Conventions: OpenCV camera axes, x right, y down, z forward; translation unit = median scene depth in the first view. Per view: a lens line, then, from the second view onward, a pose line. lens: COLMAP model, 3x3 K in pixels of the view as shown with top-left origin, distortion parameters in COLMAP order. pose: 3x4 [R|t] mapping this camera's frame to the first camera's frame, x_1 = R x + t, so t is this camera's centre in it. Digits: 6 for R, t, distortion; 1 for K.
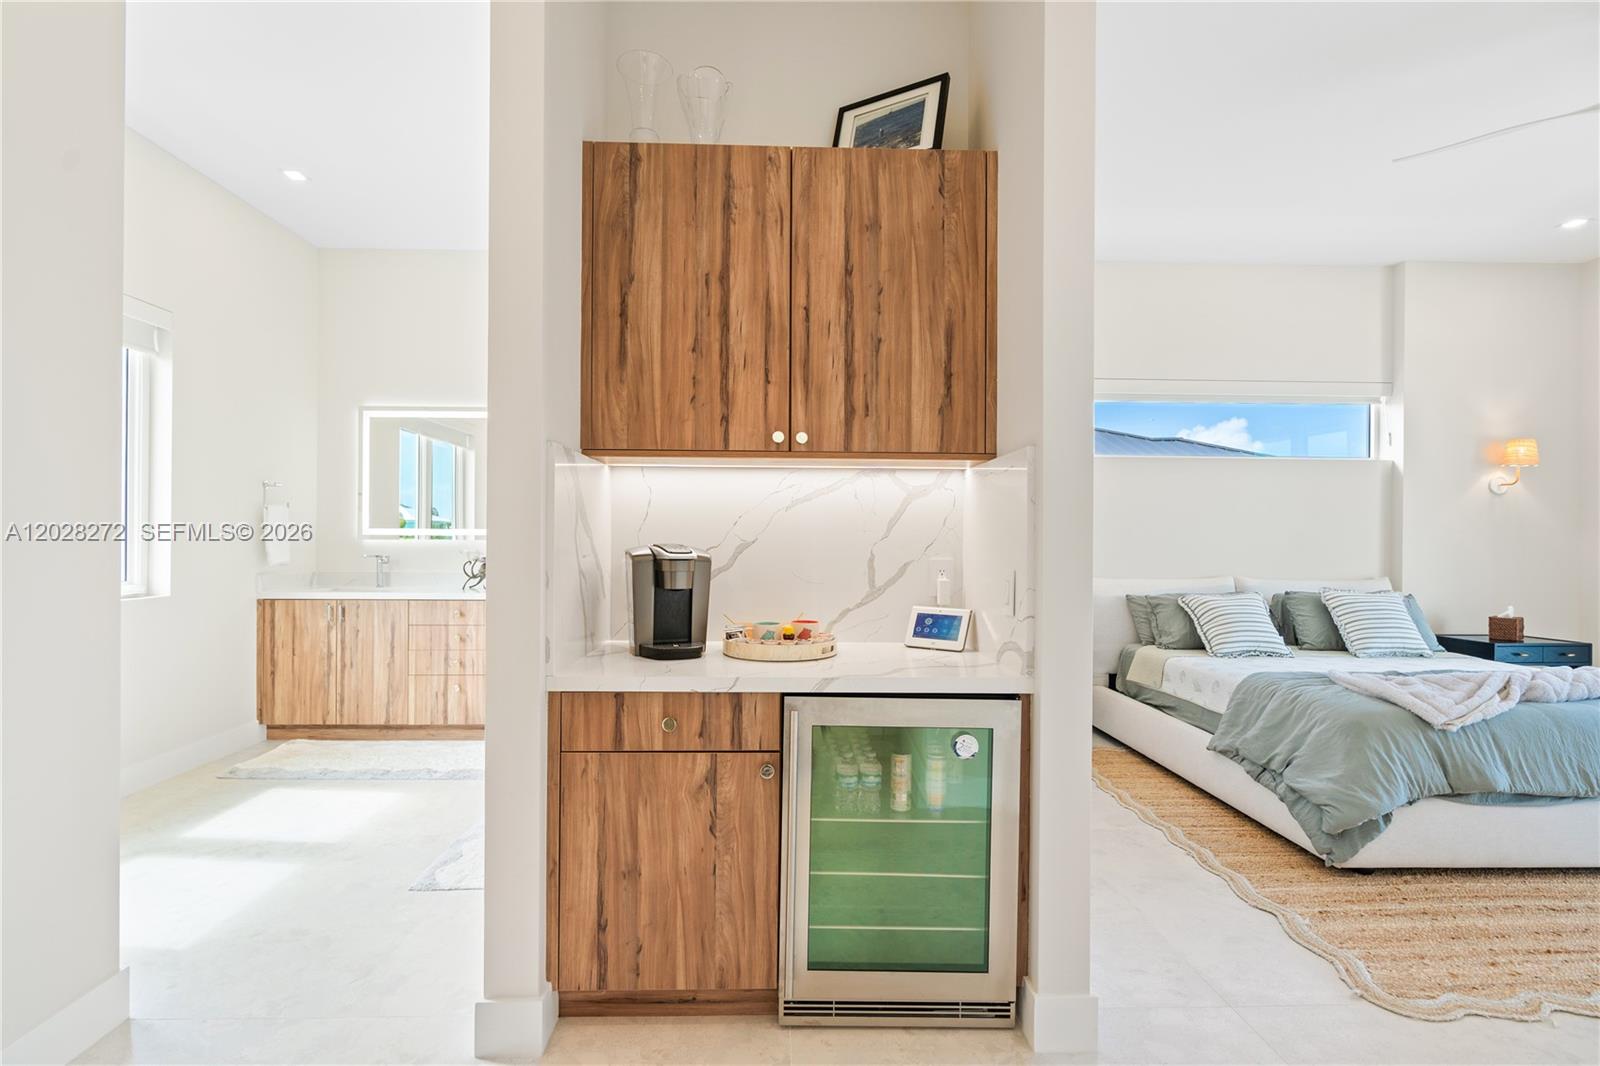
lens RADIAL K [[708.1, 0, 779.7], [0, 708.1, 540.4], [0, 0, 1]] dist [0.000890, 0.000393]
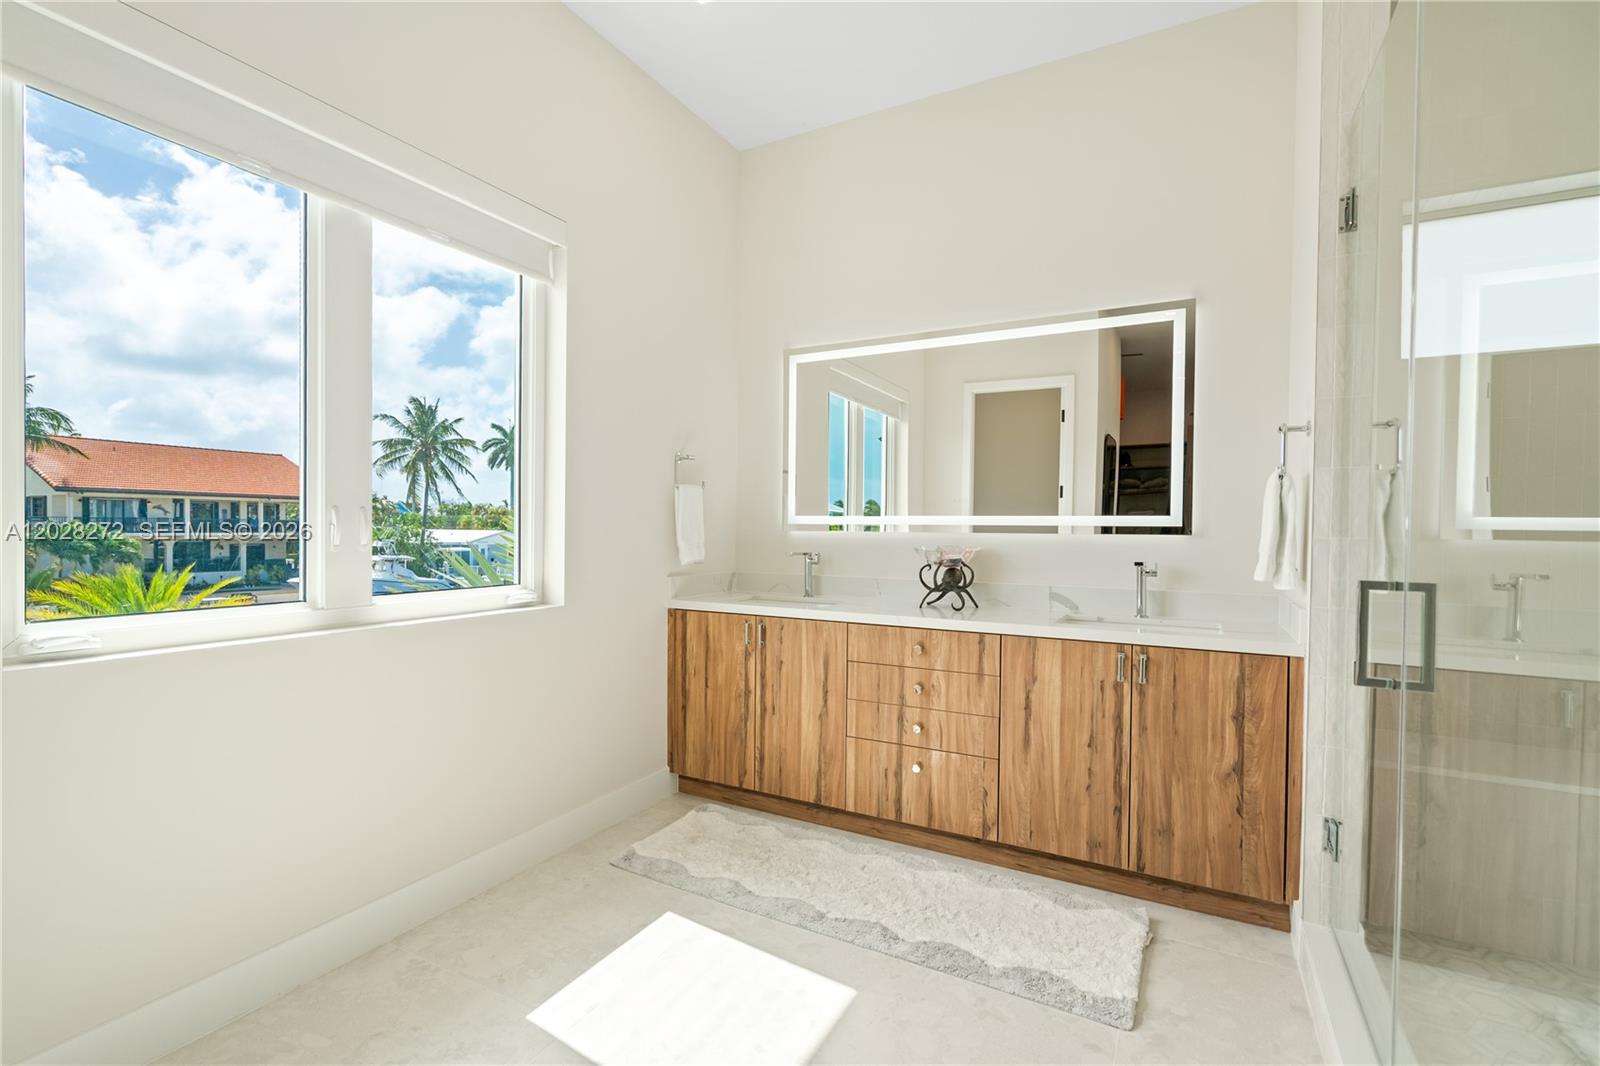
lens RADIAL K [[723.9, 0, 792.5], [0, 723.9, 537.6], [0, 0, 1]] dist [0.029354, -0.014312]
pose [[0.864949, 0.008388, -0.501790, -0.230439], [-0.004565, 0.999950, 0.008848, -0.000709], [0.501839, -0.005362, 0.864944, 0.391388]]
